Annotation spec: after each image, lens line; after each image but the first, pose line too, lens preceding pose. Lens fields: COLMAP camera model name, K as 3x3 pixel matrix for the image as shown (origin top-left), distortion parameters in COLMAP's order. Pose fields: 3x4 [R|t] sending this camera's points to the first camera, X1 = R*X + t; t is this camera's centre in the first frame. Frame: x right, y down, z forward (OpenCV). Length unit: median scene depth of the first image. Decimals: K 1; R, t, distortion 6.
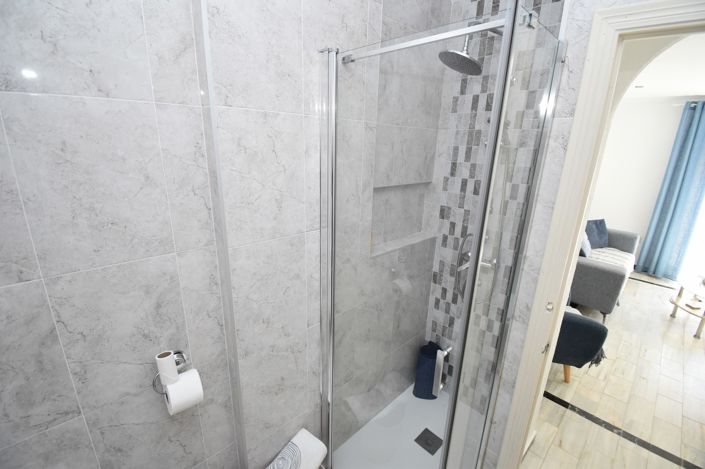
lens RADIAL K [[306.4, 0, 352.6], [0, 306.4, 236.0], [0, 0, 1]] dist [0.017724, -0.024489]
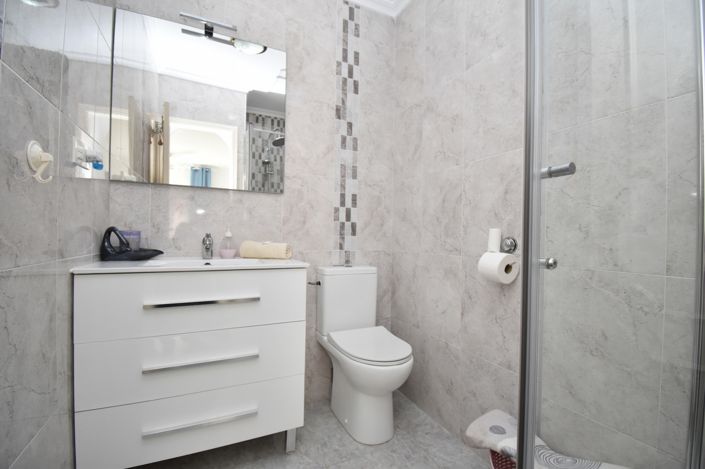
lens RADIAL K [[306.4, 0, 352.6], [0, 306.4, 236.0], [0, 0, 1]] dist [0.017724, -0.024489]
pose [[-0.320383, -0.031262, -0.946772, 0.806336], [-0.293881, 0.953423, 0.067966, 0.519462], [0.900549, 0.300013, -0.314648, 0.909825]]
